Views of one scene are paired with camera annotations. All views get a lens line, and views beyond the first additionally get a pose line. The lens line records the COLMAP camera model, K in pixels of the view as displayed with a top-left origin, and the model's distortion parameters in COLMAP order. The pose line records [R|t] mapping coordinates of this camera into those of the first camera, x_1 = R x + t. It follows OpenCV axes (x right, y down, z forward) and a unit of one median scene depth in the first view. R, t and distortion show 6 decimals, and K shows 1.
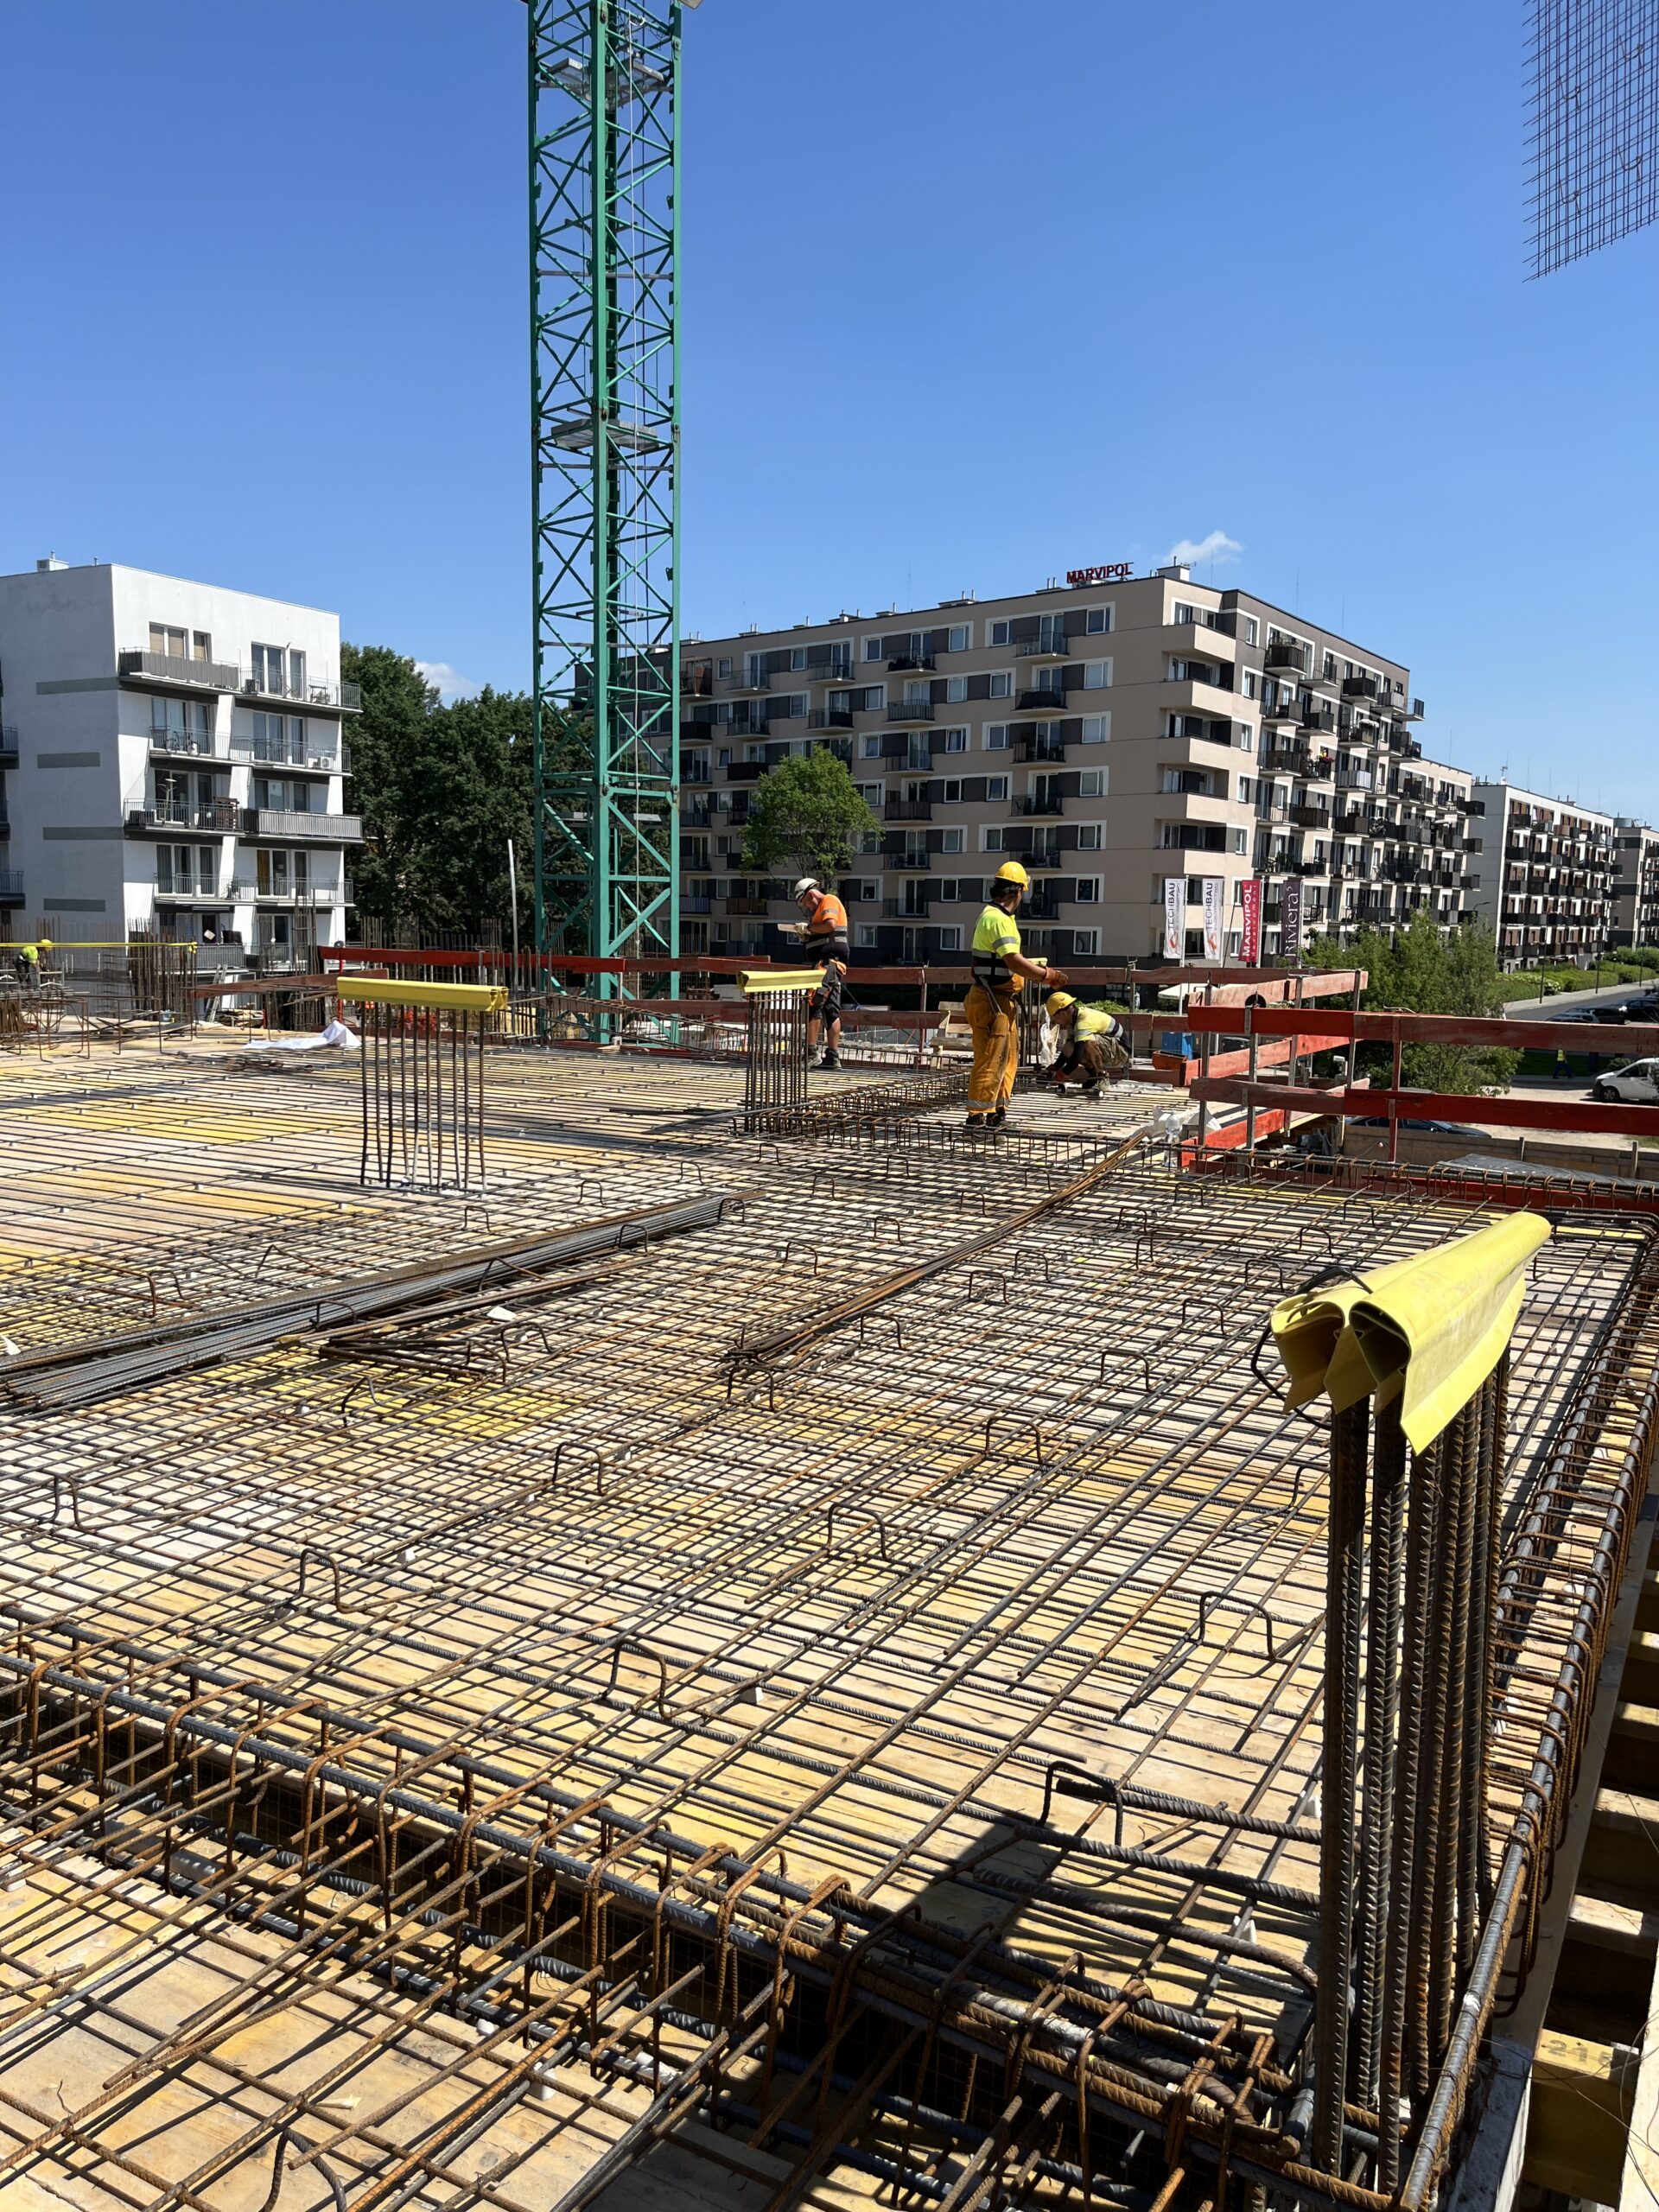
lens RADIAL K [[1695.4, 0, 835.3], [0, 1695.4, 1122.8], [0, 0, 1]] dist [0.053853, -0.063655]
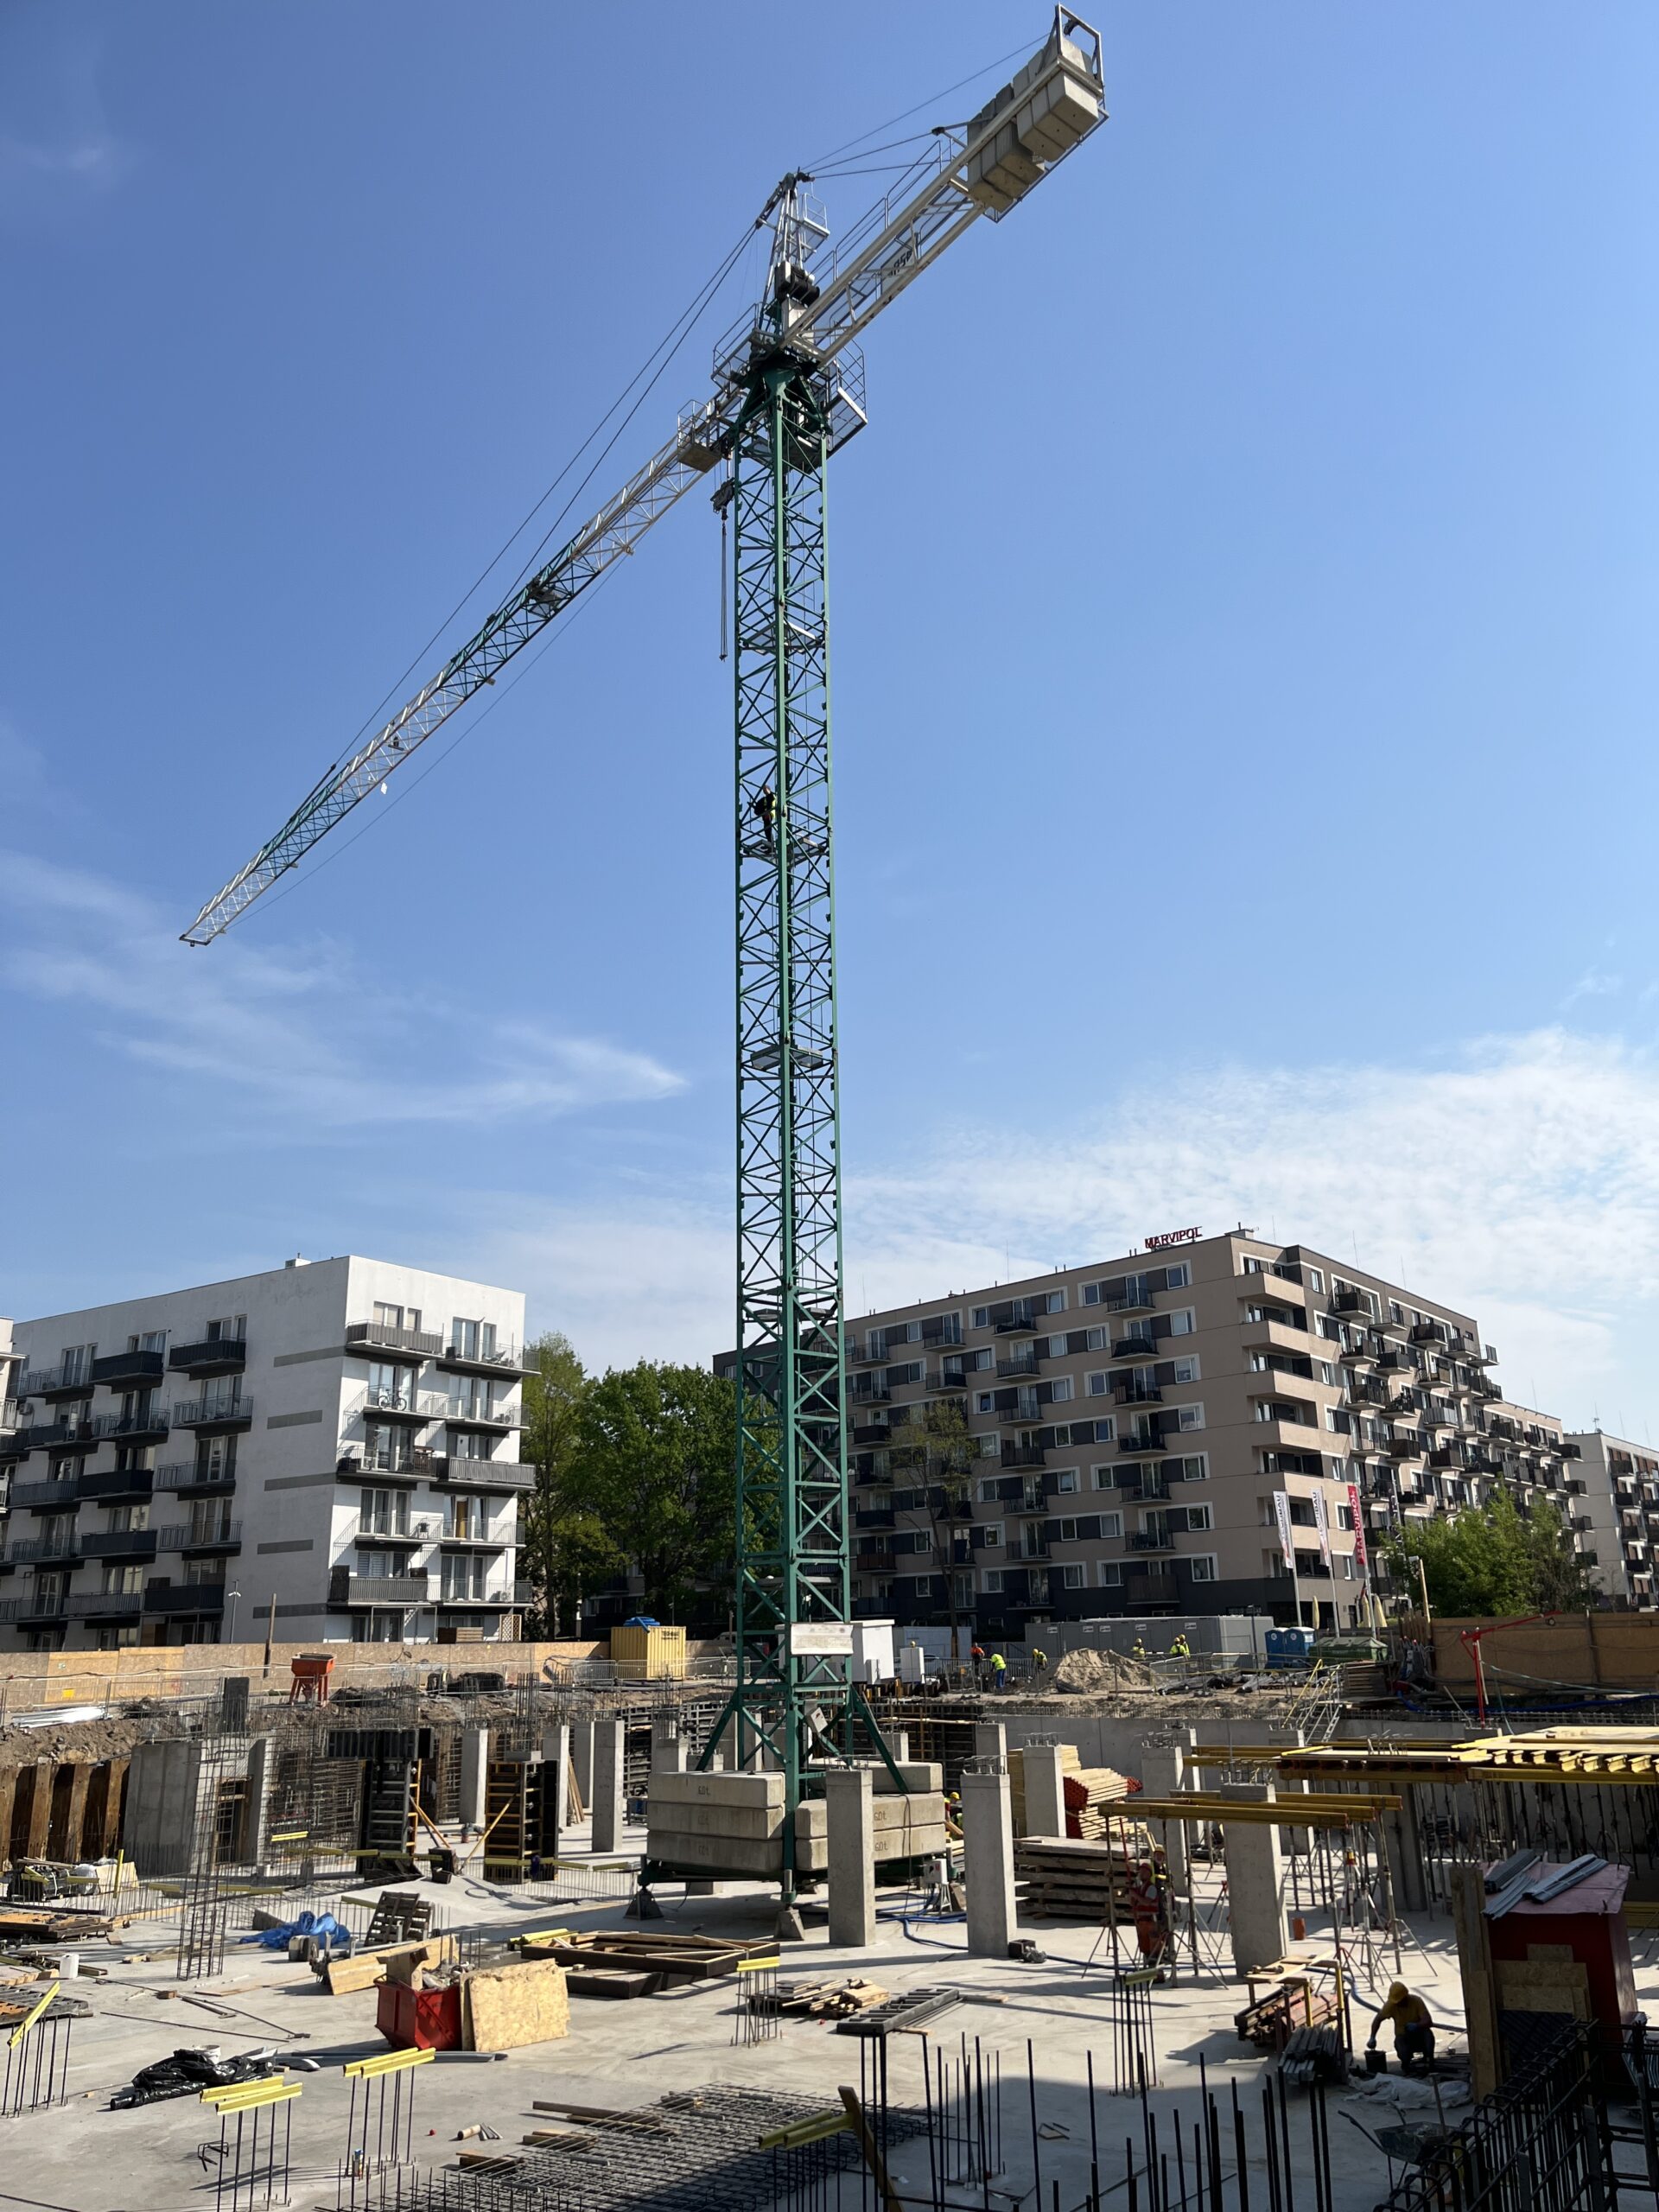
lens RADIAL K [[1695.4, 0, 851.5], [0, 1695.4, 1111.8], [0, 0, 1]] dist [0.053853, -0.063655]
pose [[0.997341, -0.058231, -0.043816, -0.006068], [0.034459, 0.906621, -0.420537, 0.074386], [0.064213, 0.417909, 0.906217, -0.084611]]
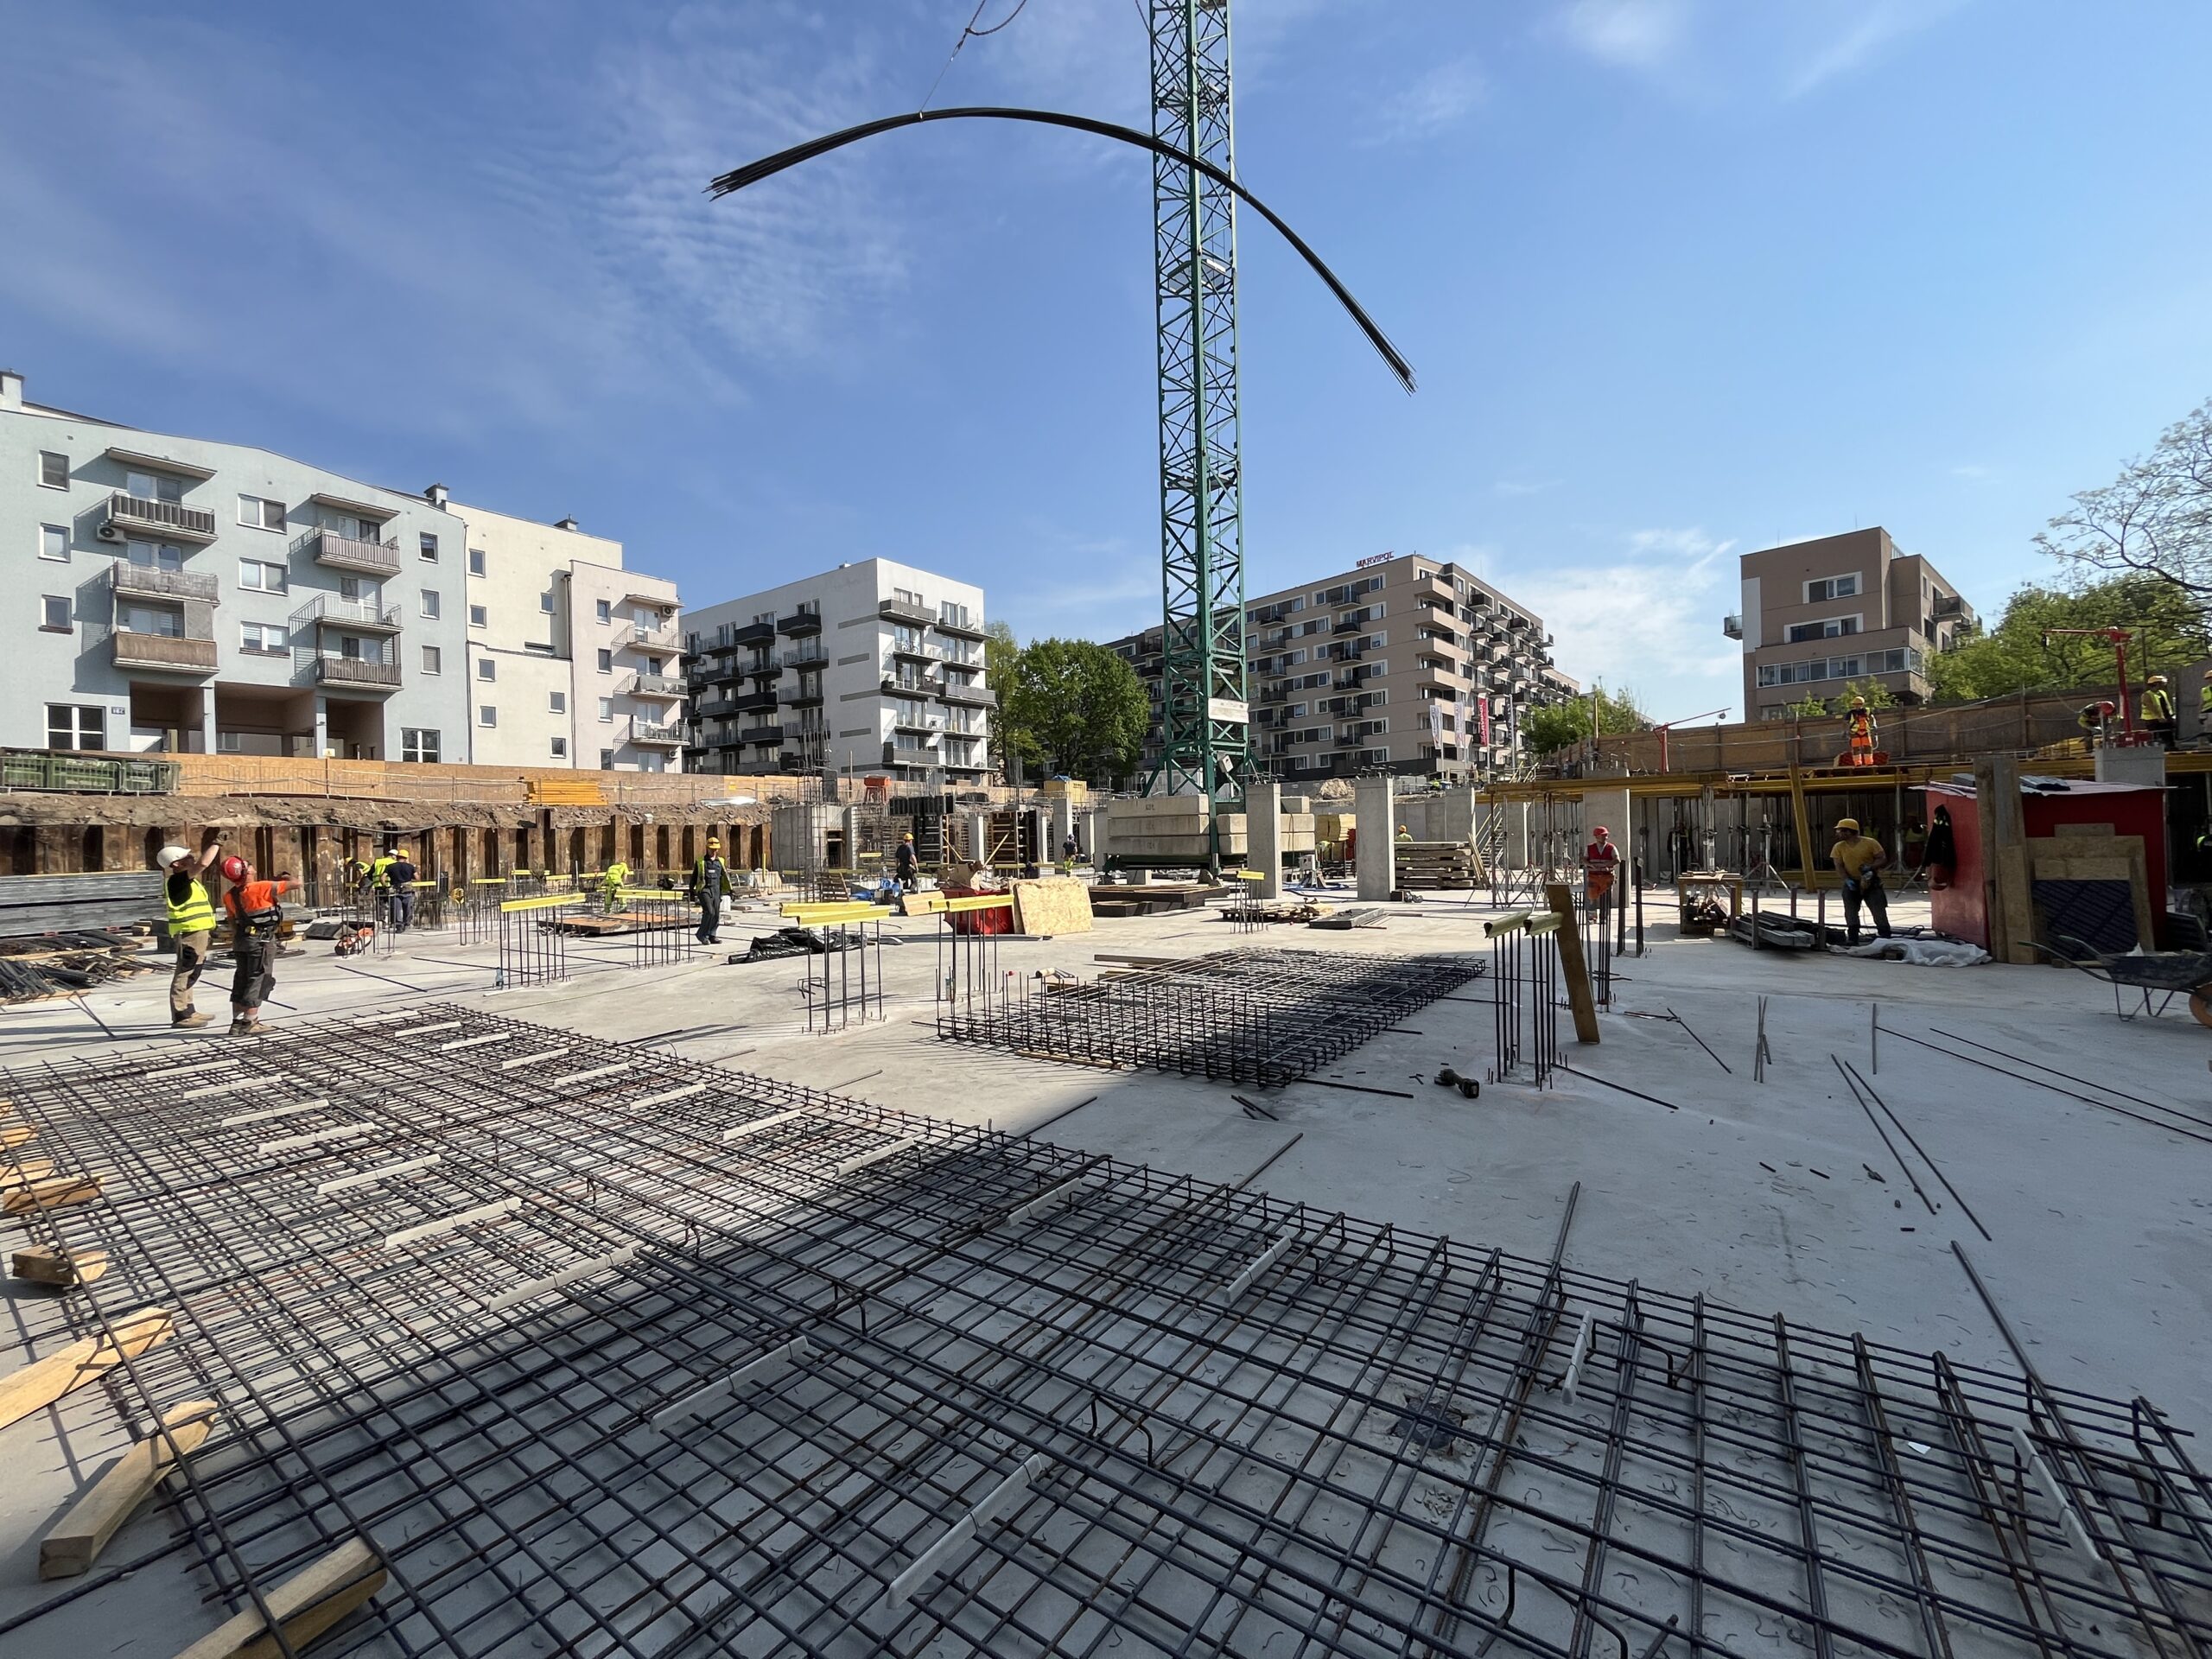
lens RADIAL K [[899.4, 0, 1099.4], [0, 899.4, 835.7], [0, 0, 1]] dist [0.000380, -0.000029]
pose [[0.992902, -0.041203, -0.111574, -0.047039], [0.026878, 0.991541, -0.126979, 0.094540], [0.115862, 0.123079, 0.985610, 0.033380]]
